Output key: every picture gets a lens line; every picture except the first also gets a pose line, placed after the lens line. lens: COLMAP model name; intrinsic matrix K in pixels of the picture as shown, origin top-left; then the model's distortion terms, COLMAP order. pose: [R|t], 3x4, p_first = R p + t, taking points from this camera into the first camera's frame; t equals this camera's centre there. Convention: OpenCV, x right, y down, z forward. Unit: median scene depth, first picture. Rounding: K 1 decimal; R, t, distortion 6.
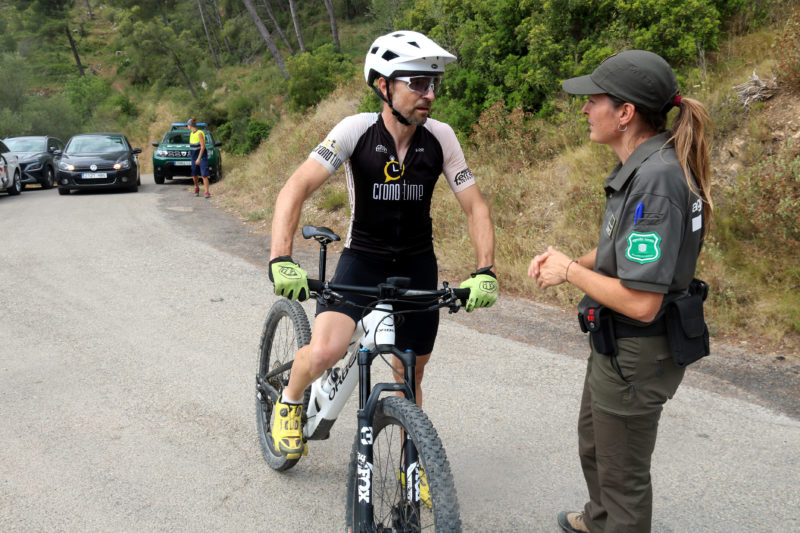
lens RADIAL K [[652.5, 0, 372.8], [0, 652.5, 252.2], [0, 0, 1]] dist [-0.001503, 0.002154]
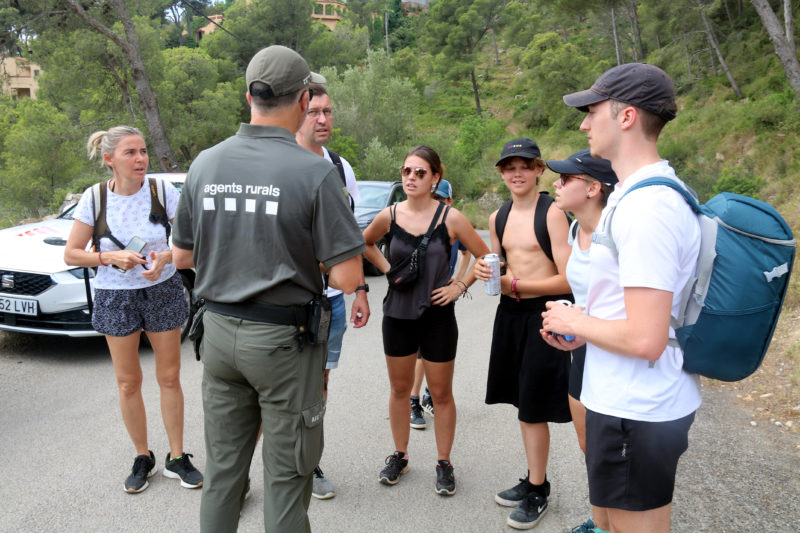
lens RADIAL K [[652.5, 0, 372.8], [0, 652.5, 252.2], [0, 0, 1]] dist [-0.001503, 0.002154]
pose [[0.842899, 0.121505, -0.524174, -0.041498], [-0.158576, 0.986999, -0.026211, -0.019947], [0.514175, 0.105215, 0.851208, 0.103293]]
